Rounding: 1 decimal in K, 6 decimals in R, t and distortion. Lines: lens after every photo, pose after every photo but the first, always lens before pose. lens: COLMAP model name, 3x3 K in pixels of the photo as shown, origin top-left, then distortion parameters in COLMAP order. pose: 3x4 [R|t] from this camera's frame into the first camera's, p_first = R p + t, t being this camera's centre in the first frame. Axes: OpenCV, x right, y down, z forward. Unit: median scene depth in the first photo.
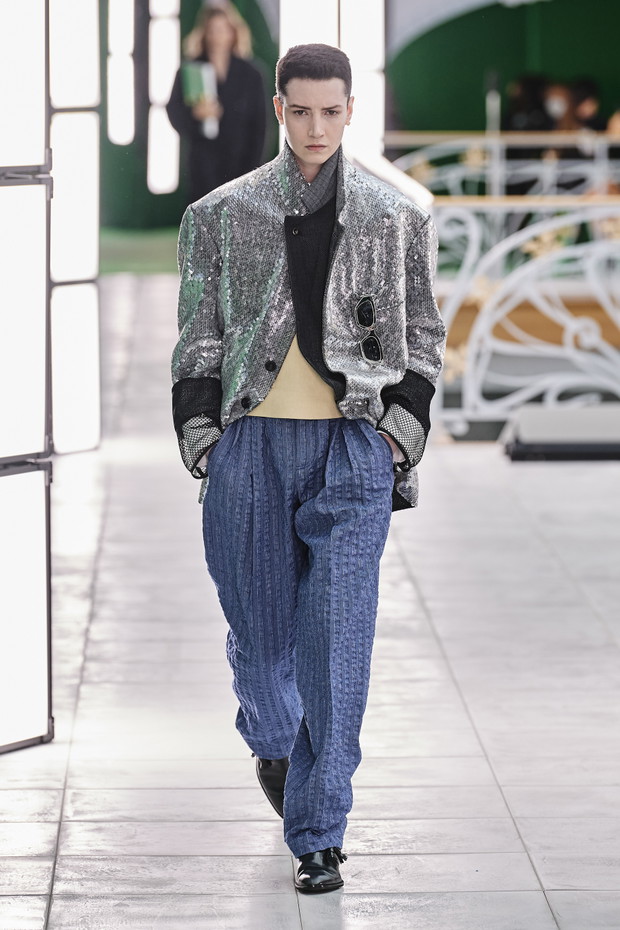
lens RADIAL K [[4681.9, 0, 338.6], [0, 4681.9, 460.9], [0, 0, 1]] dist [0.118184, 3.824258]
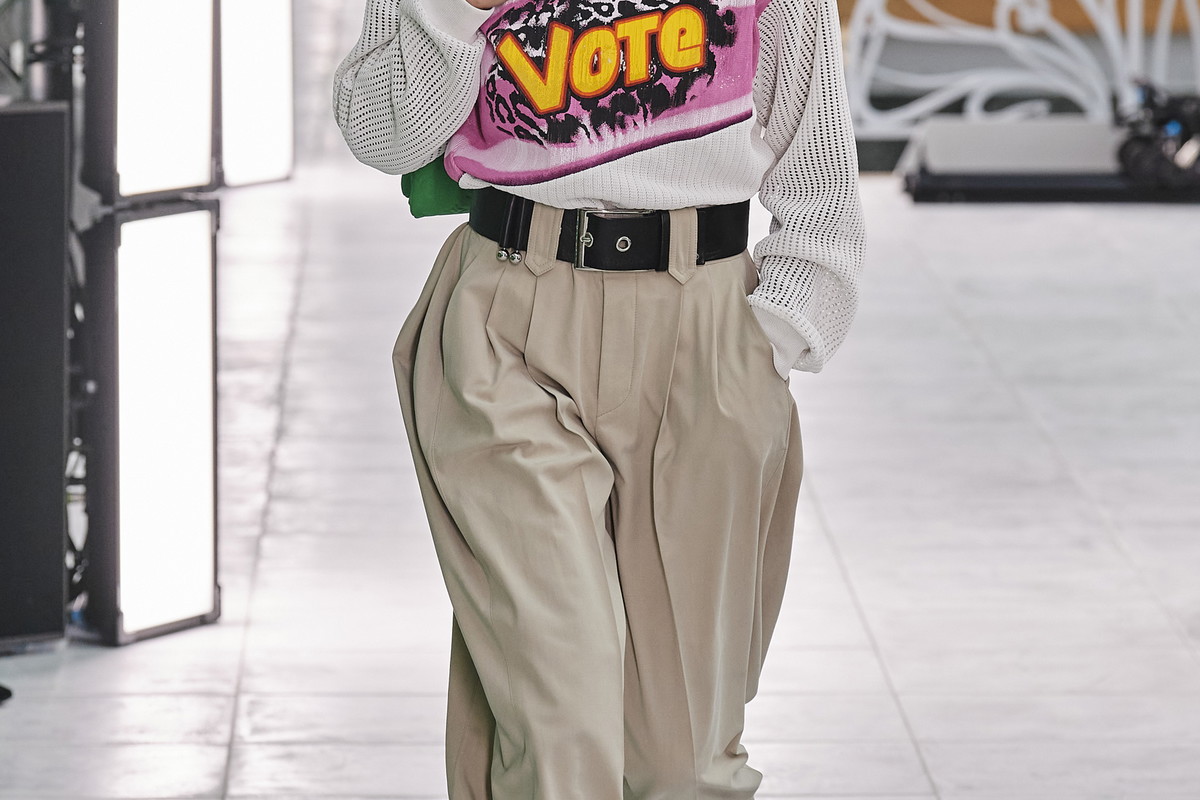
lens RADIAL K [[5320.9, 0, 600.0], [0, 5320.9, 400.0], [0, 0, 1]] dist [0.050994, -0.320499]
pose [[0.999982, 0.005767, 0.001674, -0.008728], [-0.005827, 0.999246, 0.038385, -0.000541], [-0.001452, -0.038394, 0.999262, 0.248754]]
